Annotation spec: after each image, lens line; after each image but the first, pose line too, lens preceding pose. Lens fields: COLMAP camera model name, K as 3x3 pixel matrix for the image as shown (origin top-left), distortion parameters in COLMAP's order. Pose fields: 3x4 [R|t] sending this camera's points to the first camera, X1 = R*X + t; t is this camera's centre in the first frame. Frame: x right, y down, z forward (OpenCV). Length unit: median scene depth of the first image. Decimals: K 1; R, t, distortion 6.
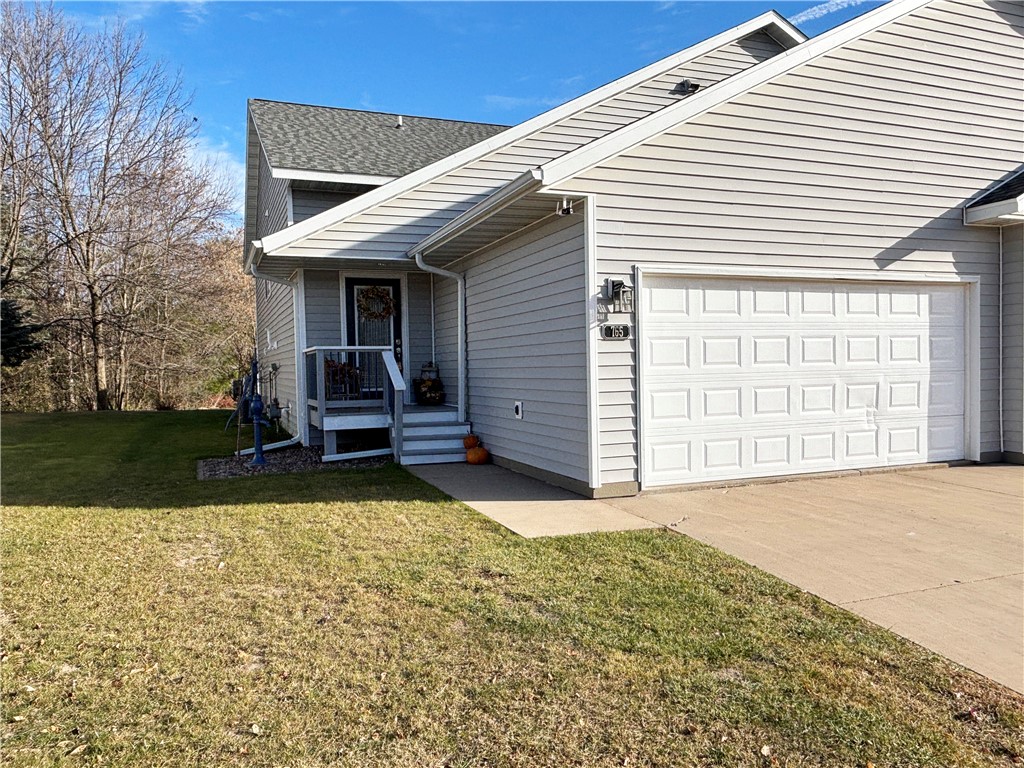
lens RADIAL K [[744.1, 0, 512.0], [0, 744.1, 384.0], [0, 0, 1]] dist [0.000098, -0.000016]
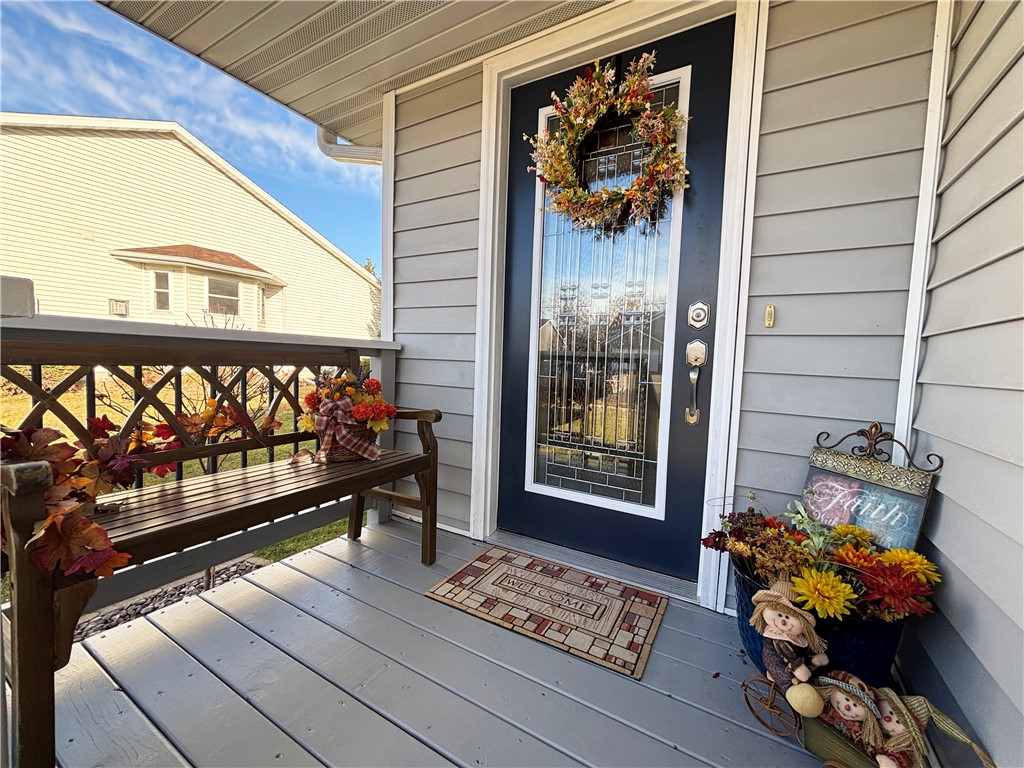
lens RADIAL K [[414.6, 0, 512.0], [0, 414.6, 384.0], [0, 0, 1]] dist [-0.015946, 0.008694]
pose [[0.619509, 0.092284, -0.779546, -0.088792], [-0.068021, 0.995641, 0.063809, -0.040206], [0.782037, 0.013495, 0.623086, 0.878352]]
